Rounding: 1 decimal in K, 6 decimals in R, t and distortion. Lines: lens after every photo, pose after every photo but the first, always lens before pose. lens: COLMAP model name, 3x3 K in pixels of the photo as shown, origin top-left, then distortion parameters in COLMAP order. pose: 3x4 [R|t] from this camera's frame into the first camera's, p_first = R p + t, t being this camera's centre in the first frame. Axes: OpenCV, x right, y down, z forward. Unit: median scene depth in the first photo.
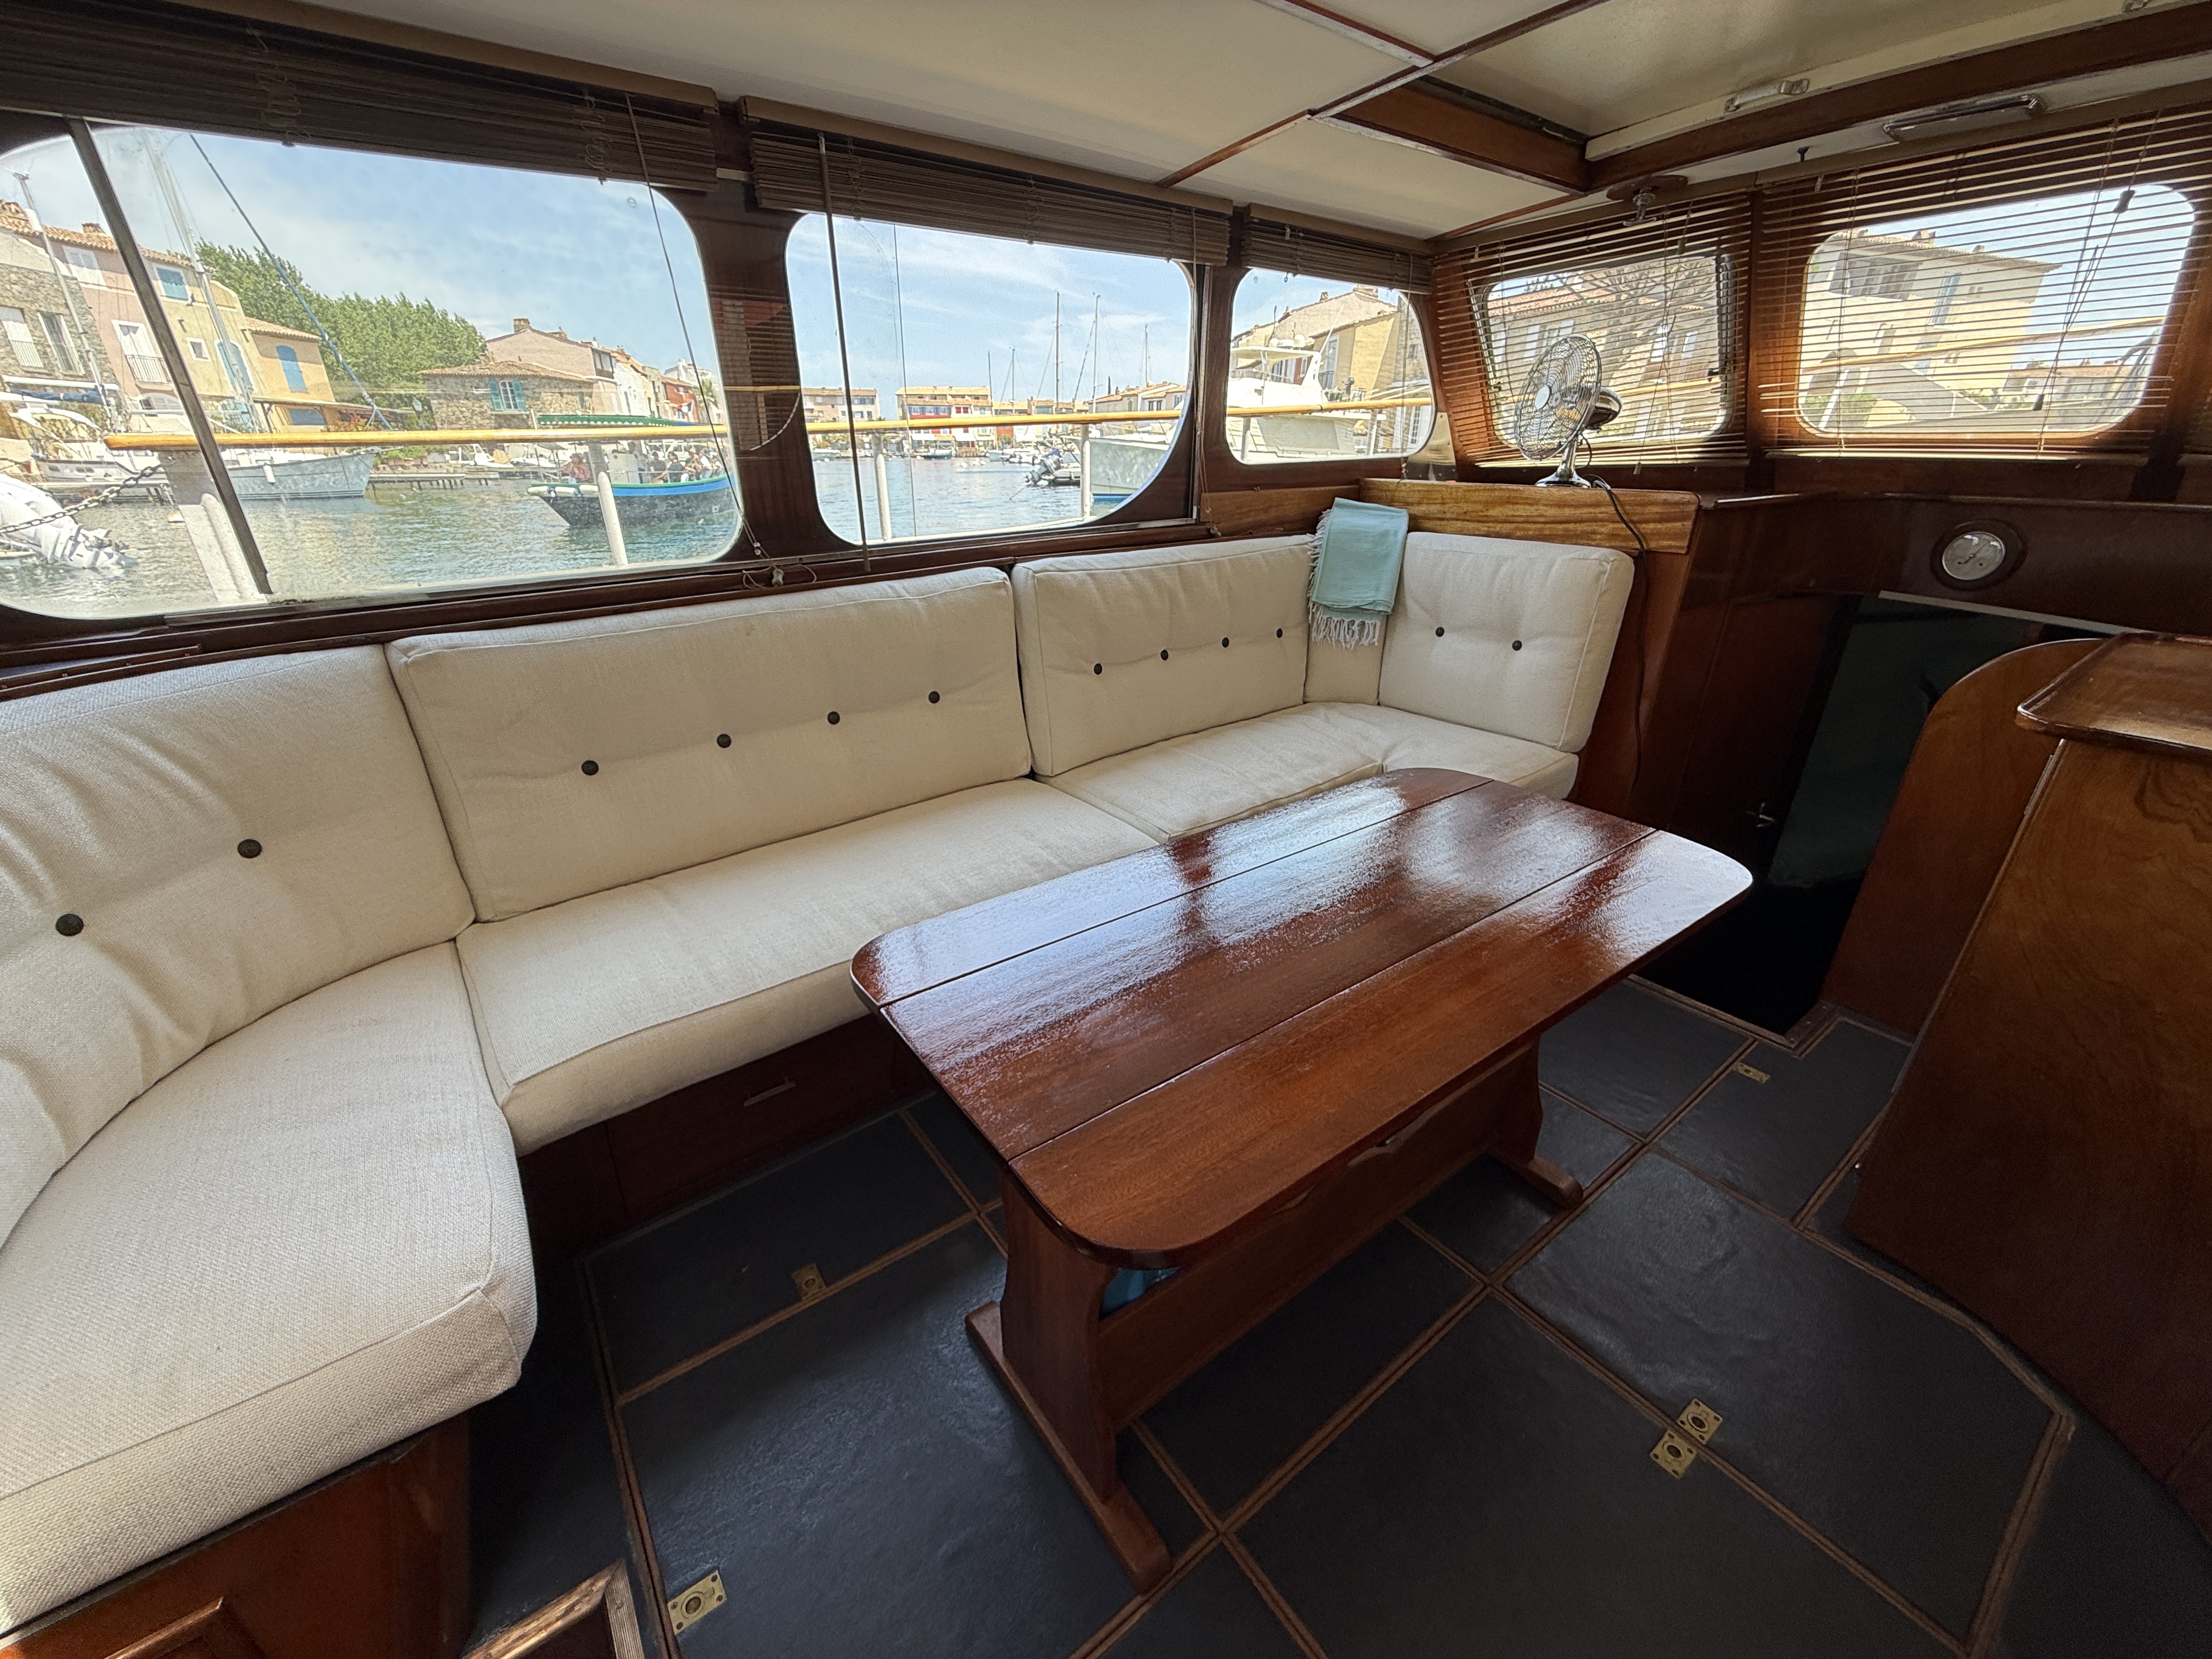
lens RADIAL K [[882.6, 0, 1098.5], [0, 882.6, 832.4], [0, 0, 1]] dist [0.000179, 0.000505]
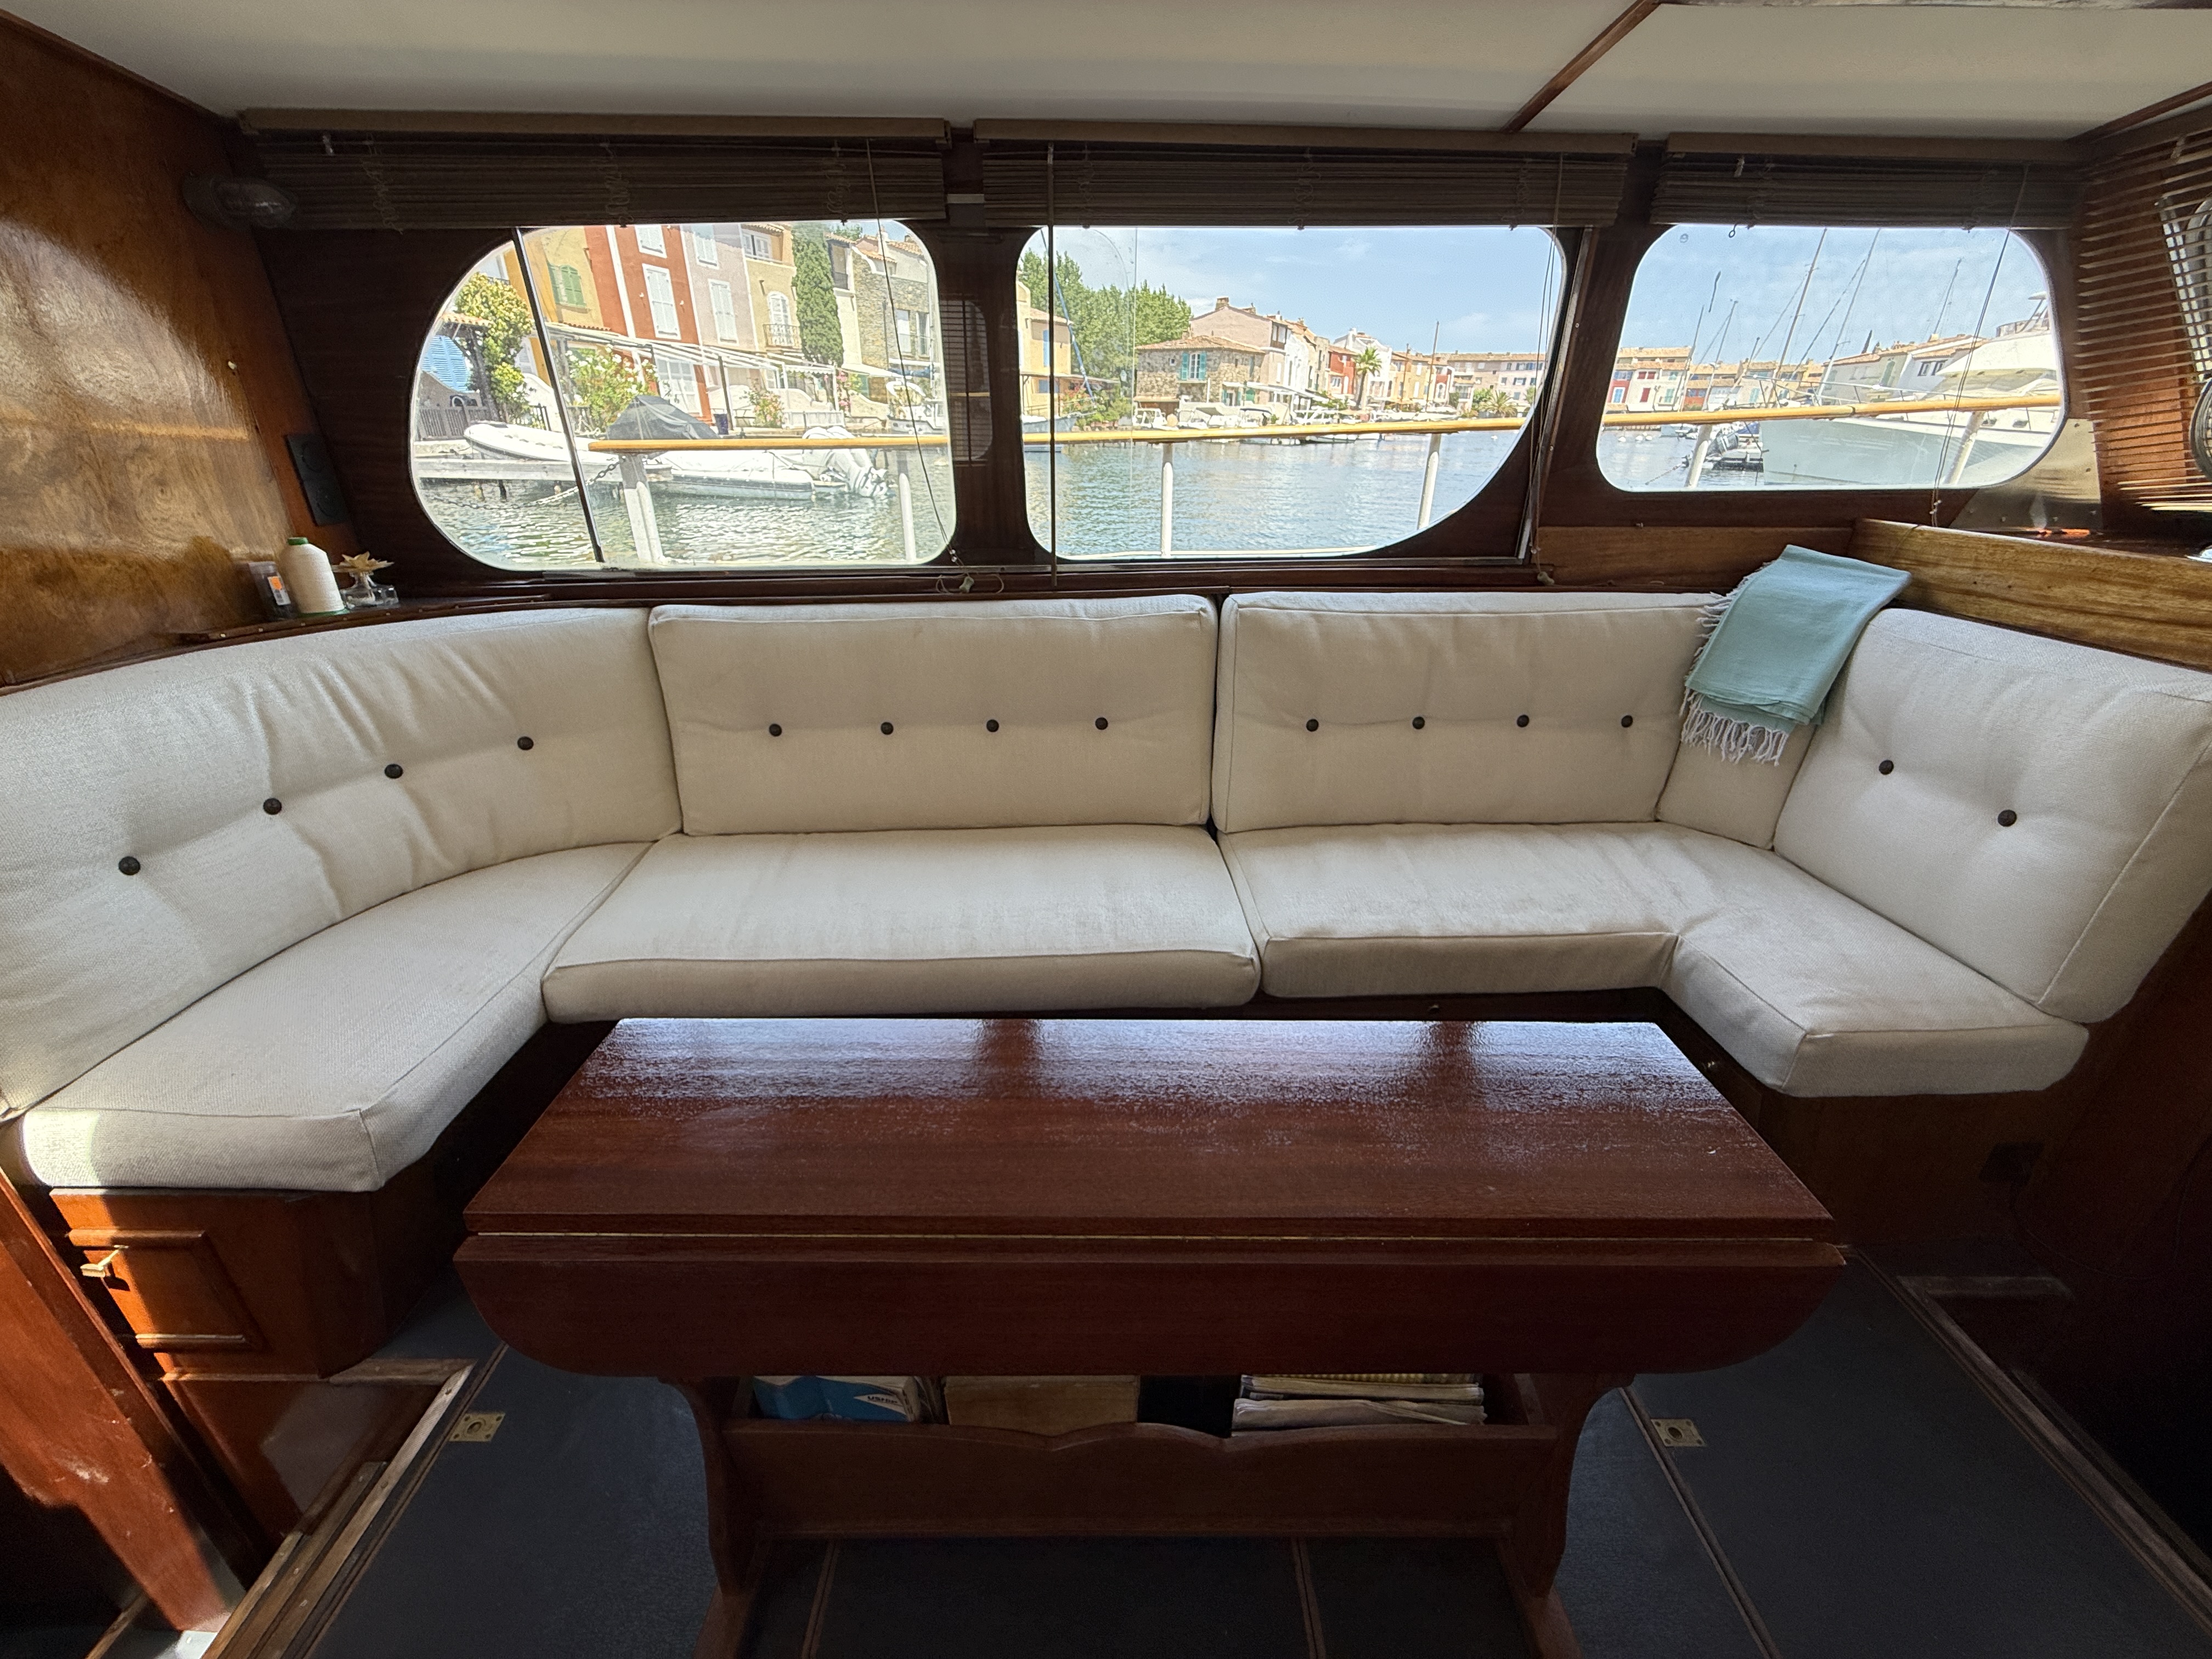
lens RADIAL K [[881.8, 0, 1112.2], [0, 881.8, 832.5], [0, 0, 1]] dist [-0.000294, 0.000567]
pose [[0.809897, 0.253319, -0.529053, 0.317580], [-0.247247, 0.965329, 0.083719, -0.107777], [0.531918, 0.063003, 0.844449, 0.182074]]
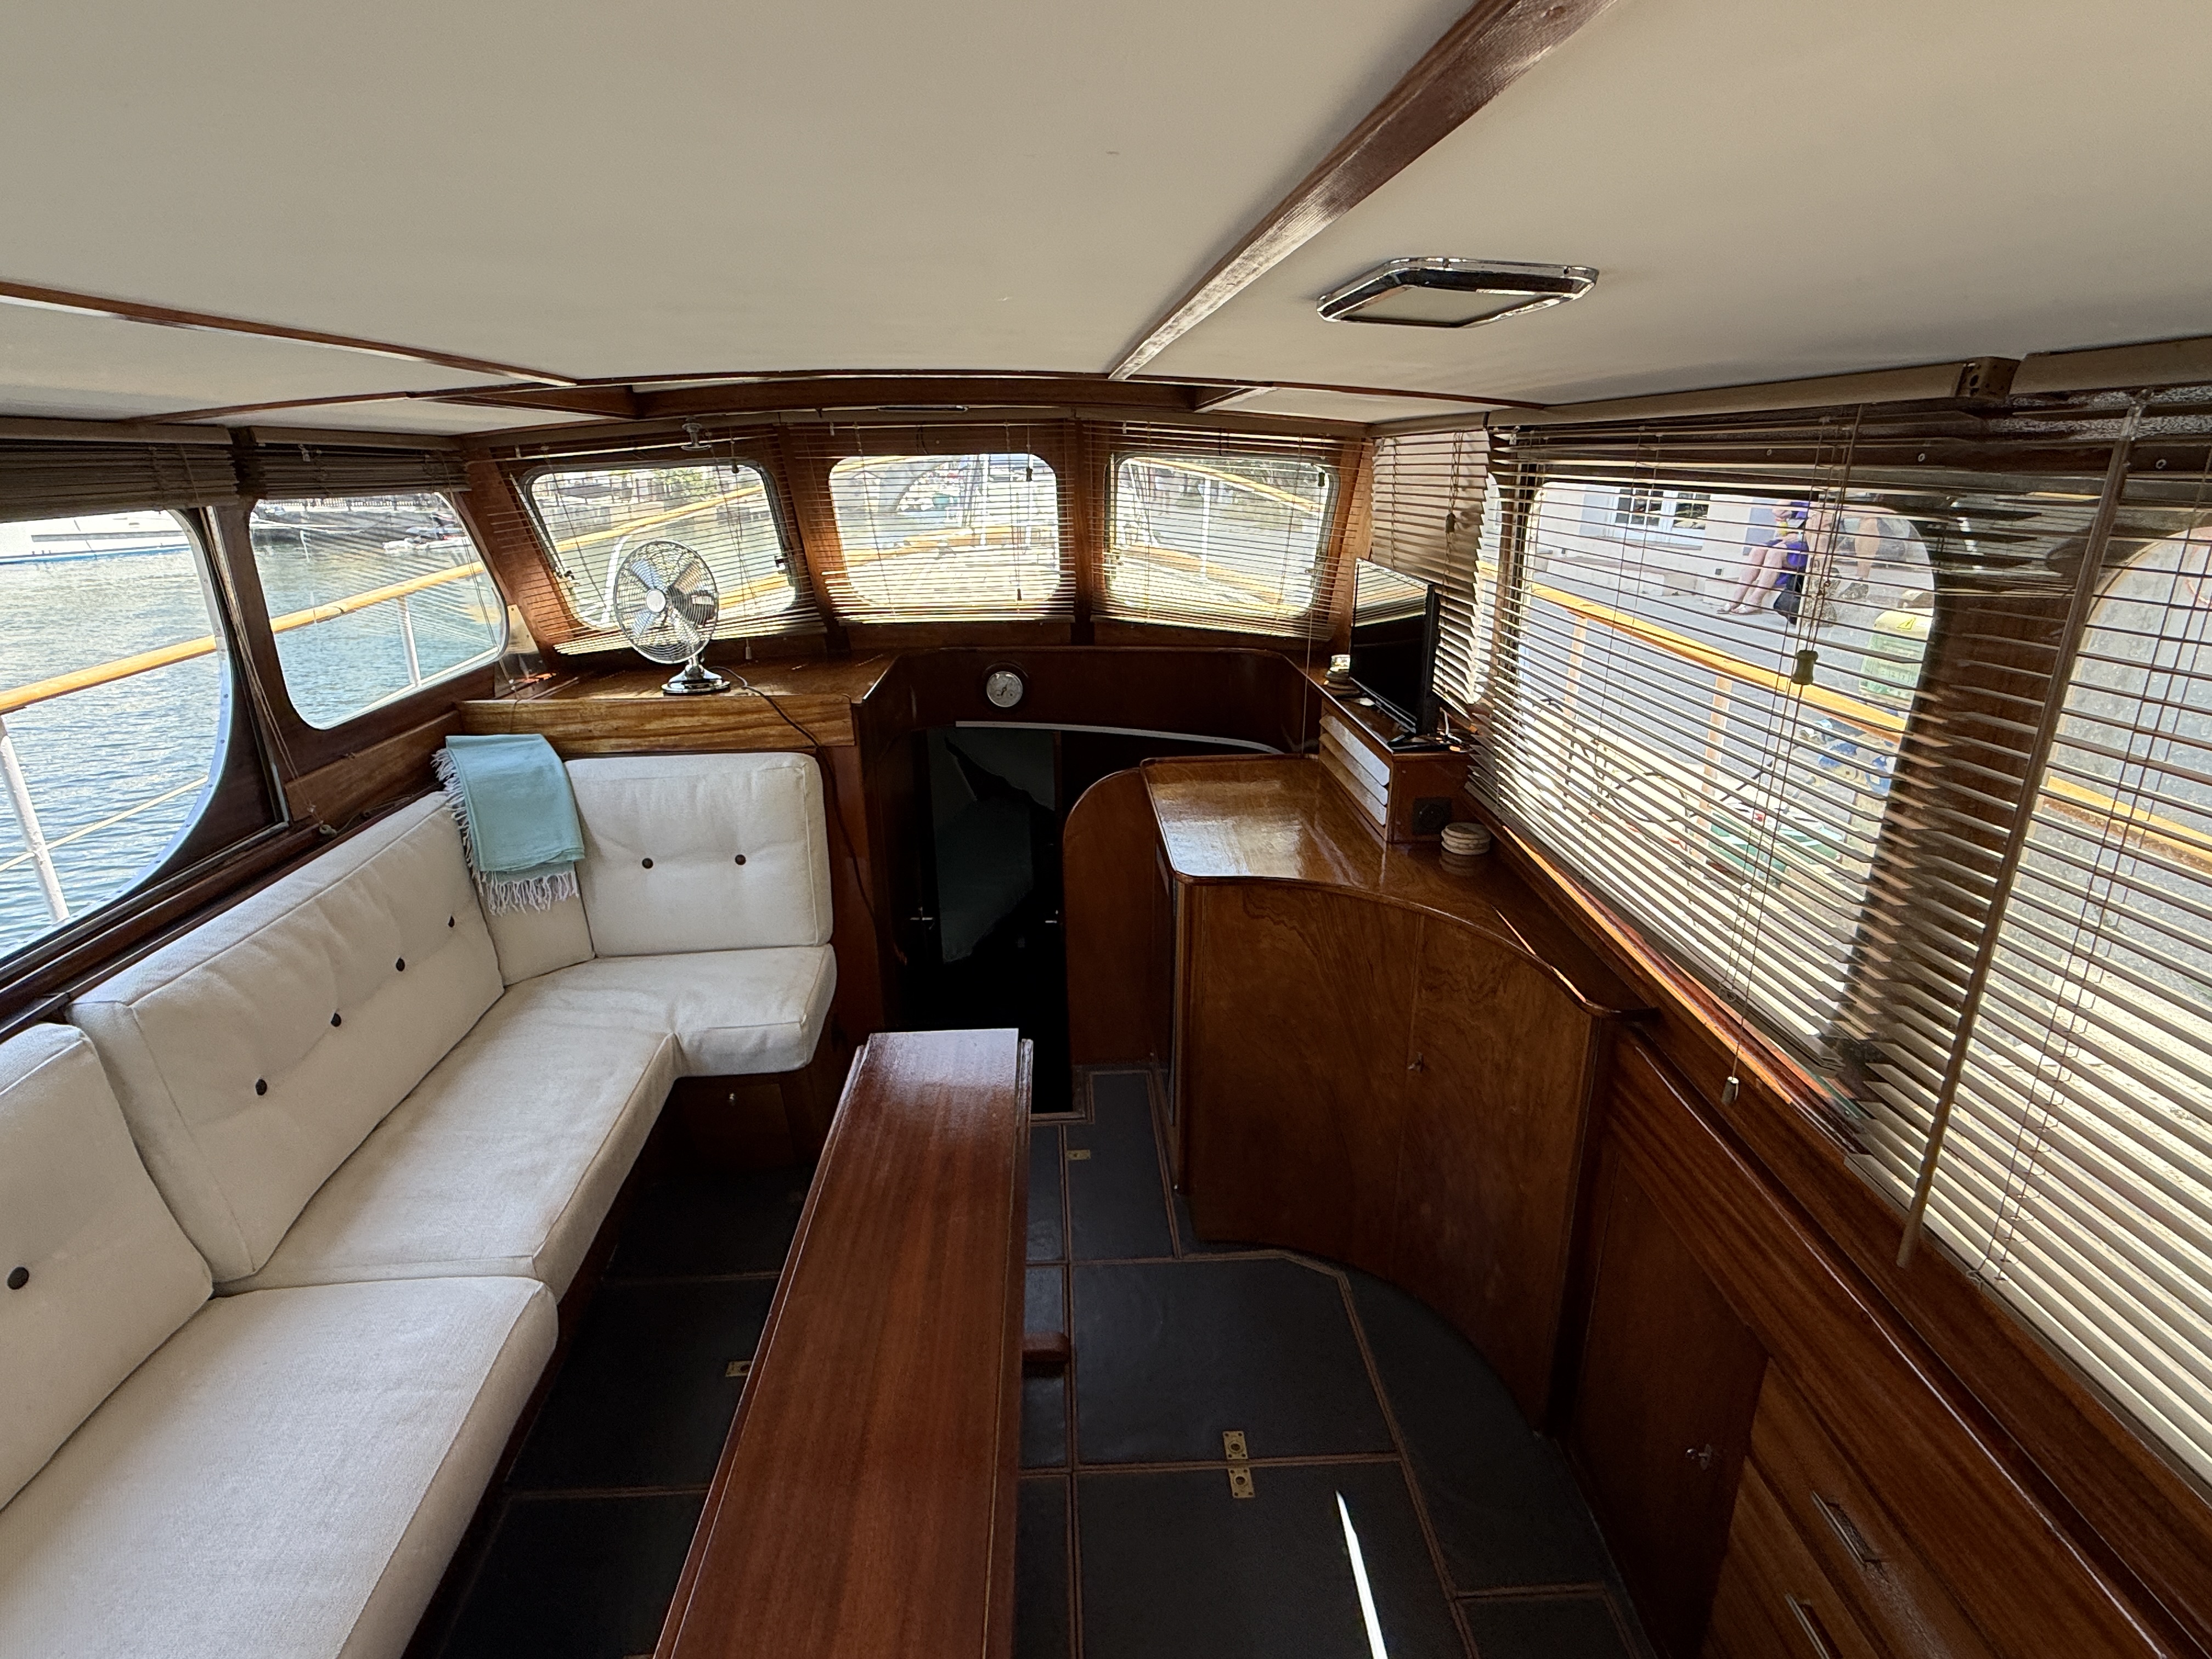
lens RADIAL K [[1092.8, 0, 1106.0], [0, 1092.8, 829.5], [0, 0, 1]] dist [0.000758, -0.000154]
pose [[0.550933, -0.273705, 0.788389, -0.244309], [0.352241, 0.932683, 0.077651, -0.204962], [-0.756570, 0.234922, 0.610256, -0.031932]]
